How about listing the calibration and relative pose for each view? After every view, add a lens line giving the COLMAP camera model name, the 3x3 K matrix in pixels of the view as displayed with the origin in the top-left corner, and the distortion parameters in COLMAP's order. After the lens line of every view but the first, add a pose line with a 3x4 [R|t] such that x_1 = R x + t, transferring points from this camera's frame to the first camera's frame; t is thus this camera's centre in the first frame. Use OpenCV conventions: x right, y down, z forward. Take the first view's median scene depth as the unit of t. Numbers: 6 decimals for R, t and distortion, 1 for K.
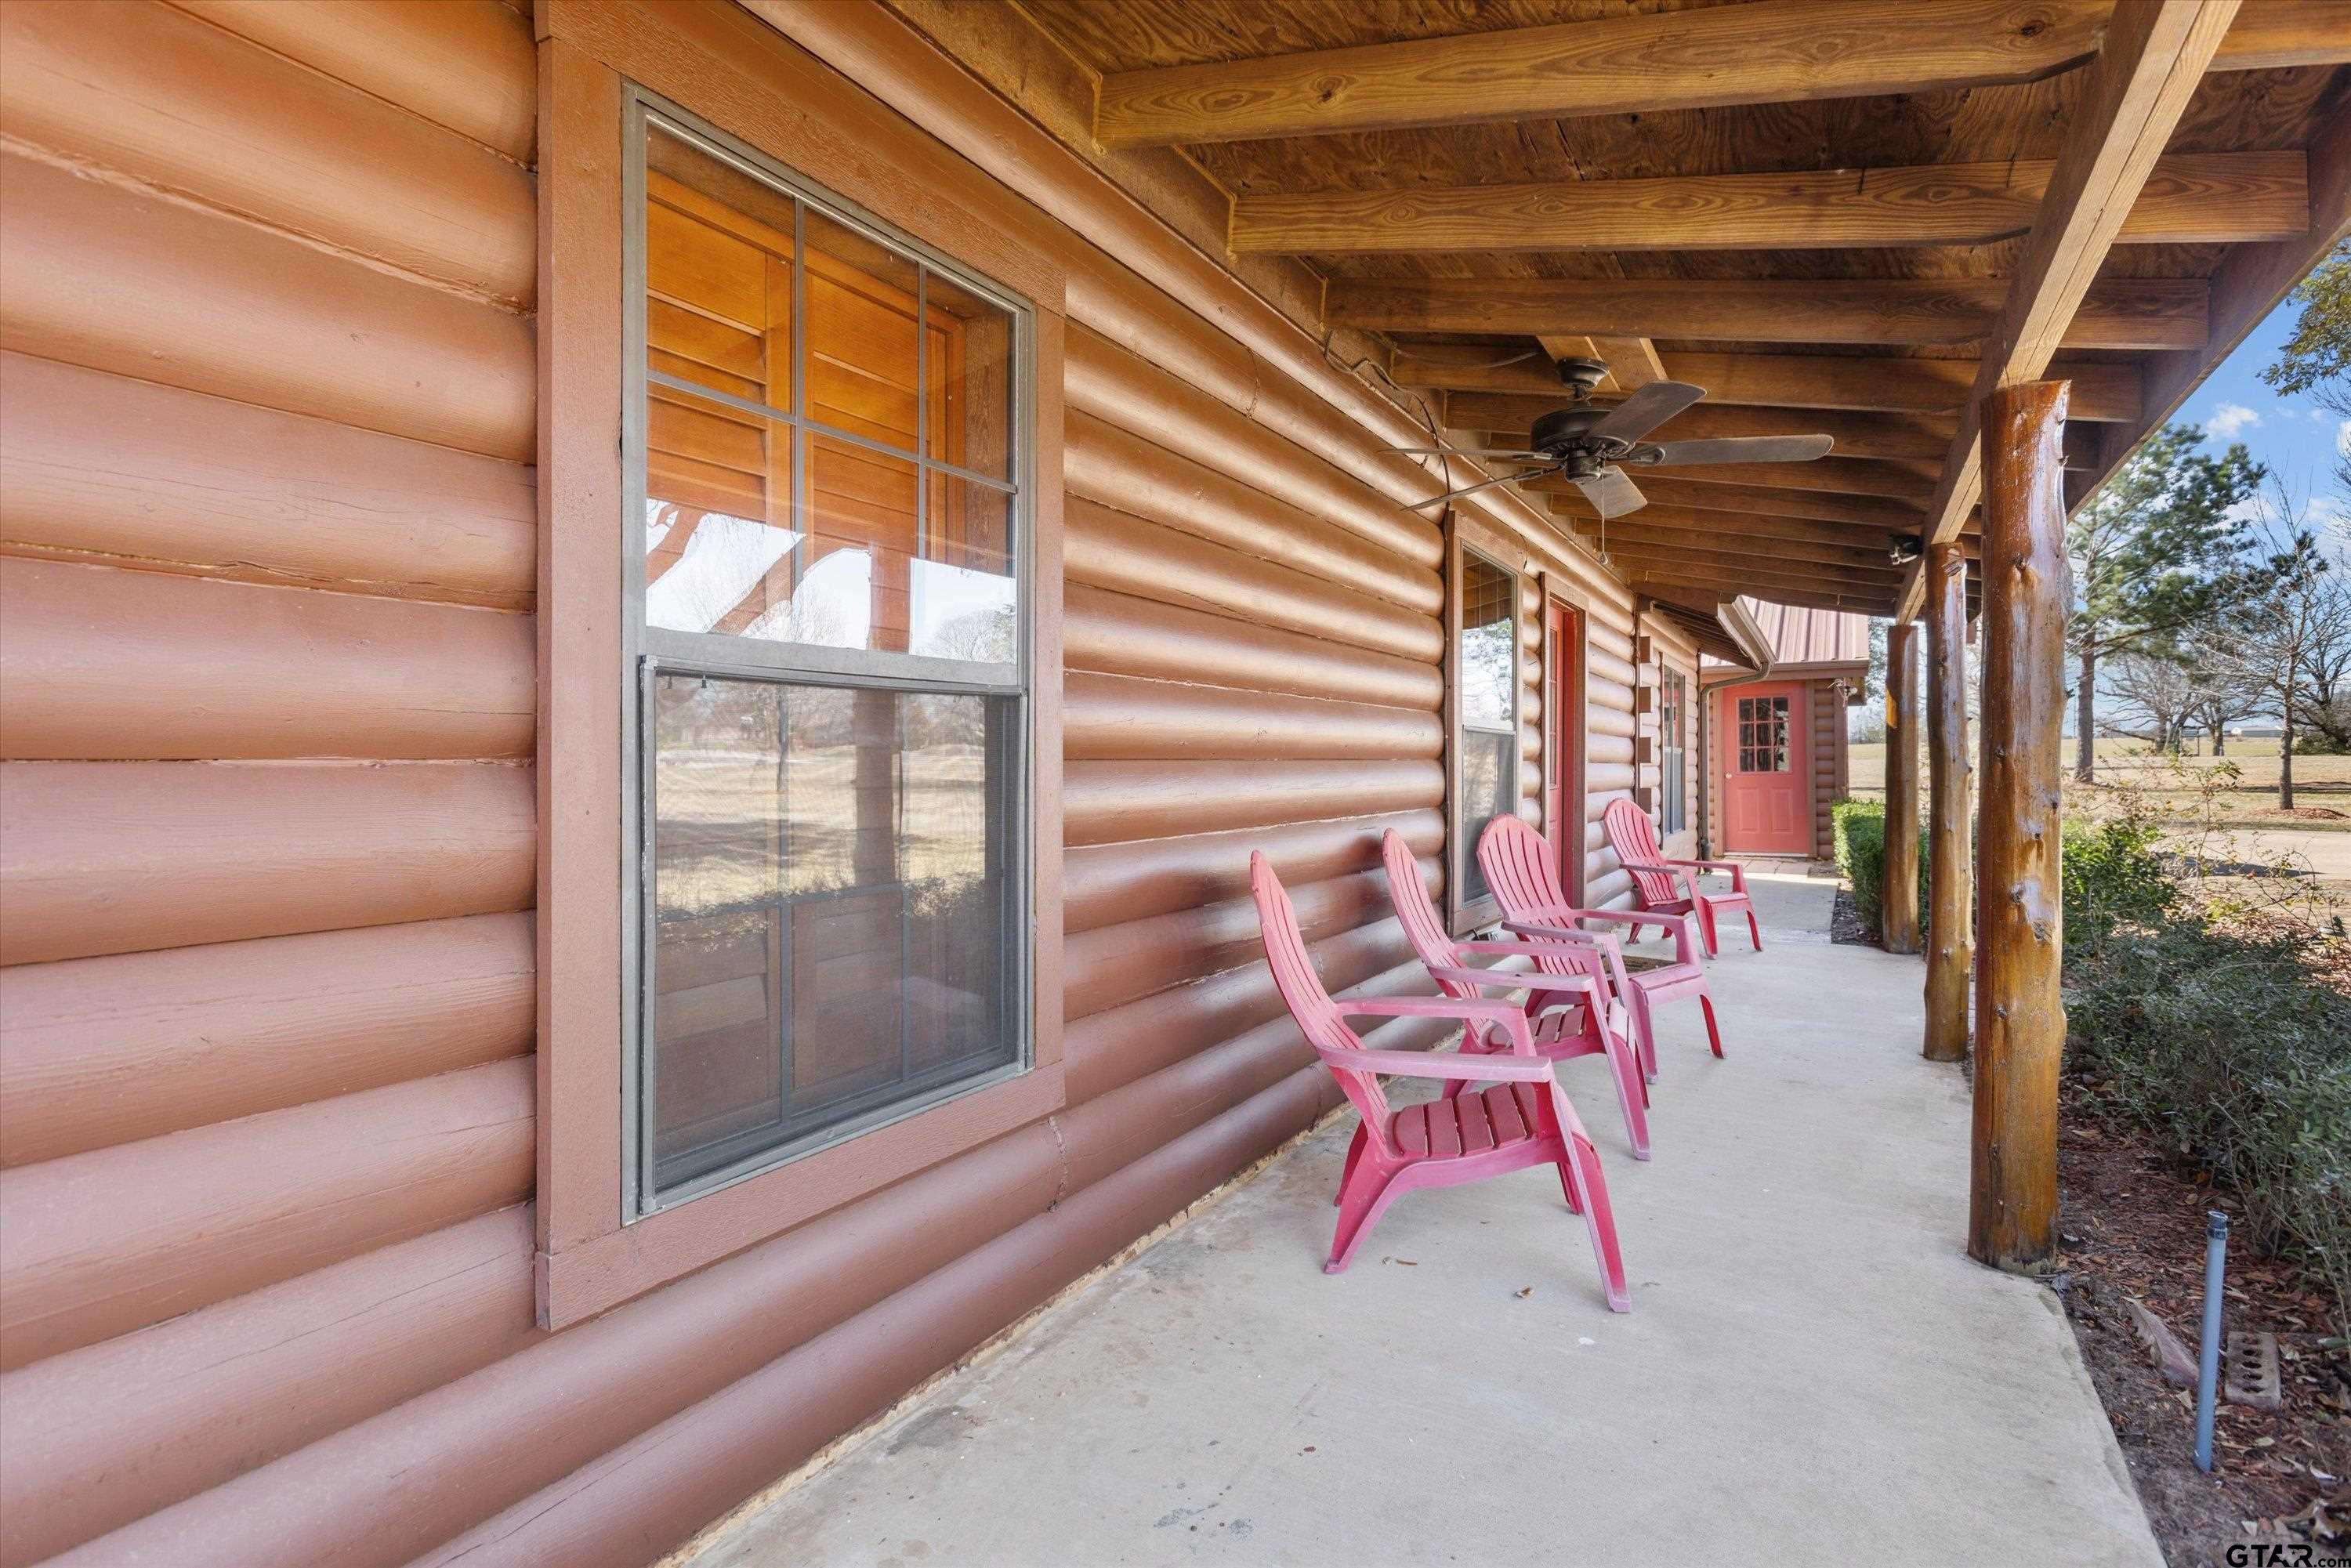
lens RADIAL K [[1170.3, 0, 1176.1], [0, 1170.3, 764.2], [0, 0, 1]] dist [0.000992, 0.002304]
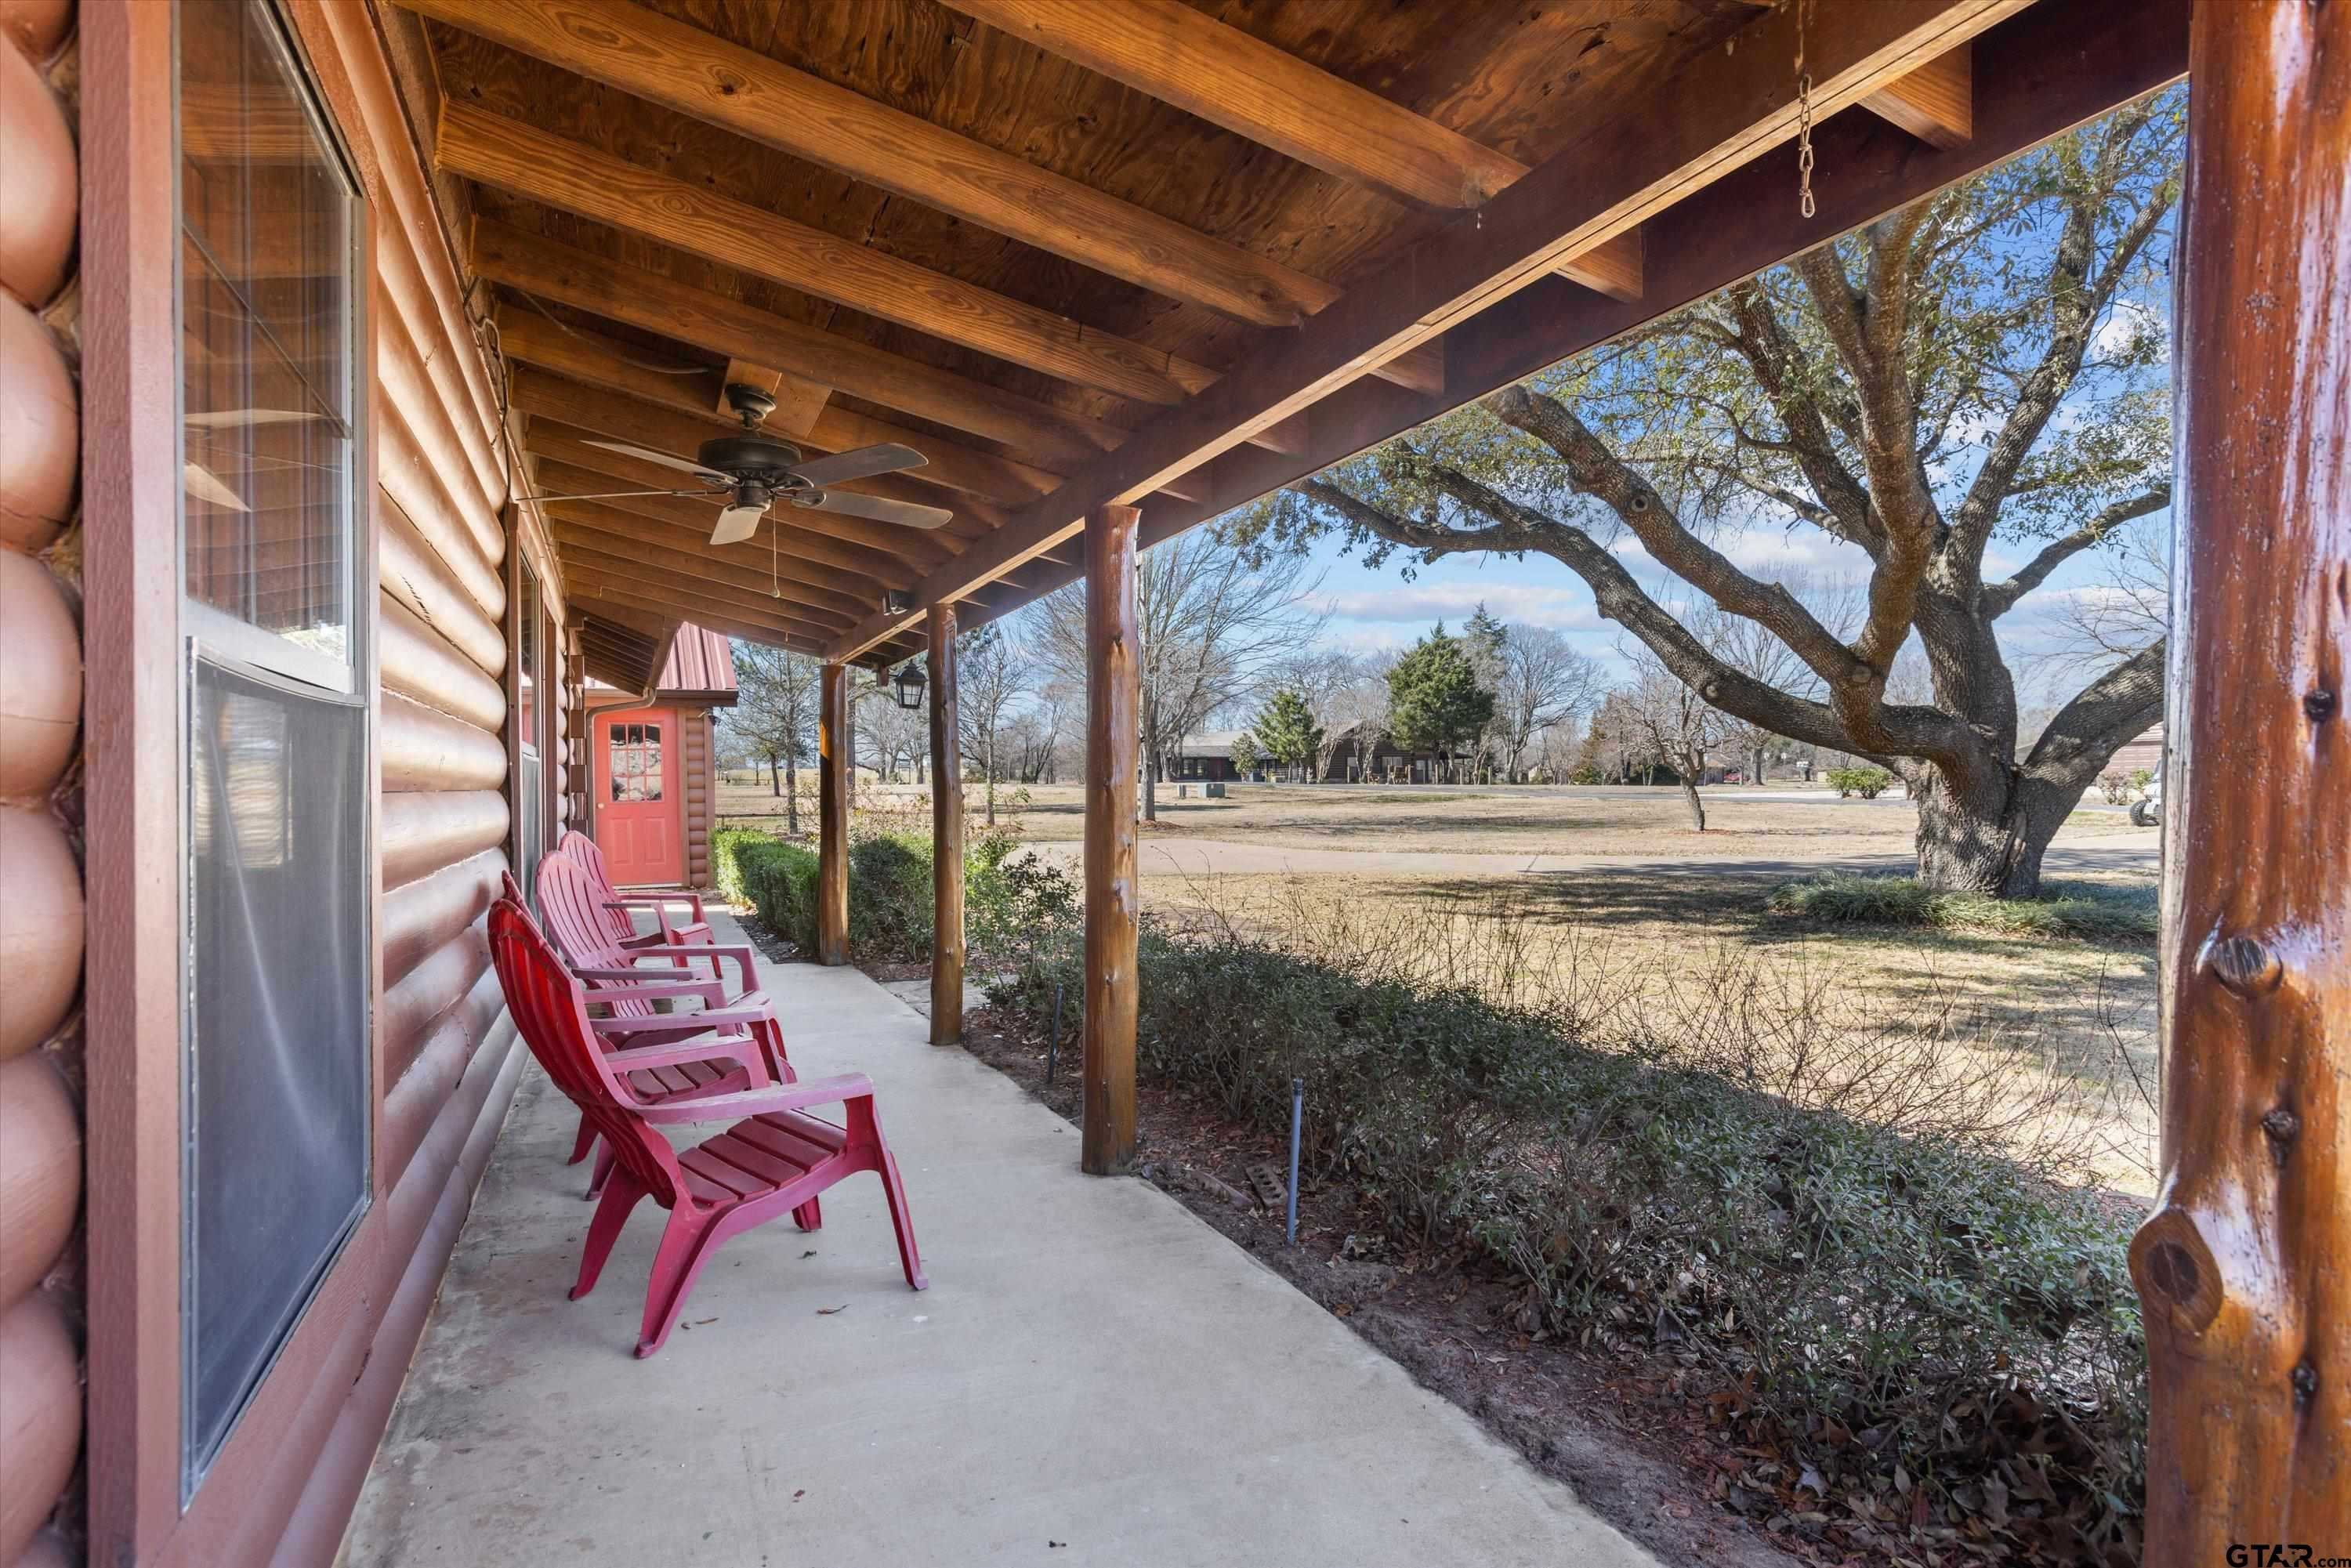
lens RADIAL K [[1270.2, 0, 1175.0], [0, 1270.2, 795.1], [0, 0, 1]] dist [-0.004162, 0.000596]
pose [[0.604363, -0.005779, 0.796688, -0.385630], [0.004423, 0.999983, 0.003899, -0.002033], [-0.796697, 0.001168, 0.604378, 0.075923]]
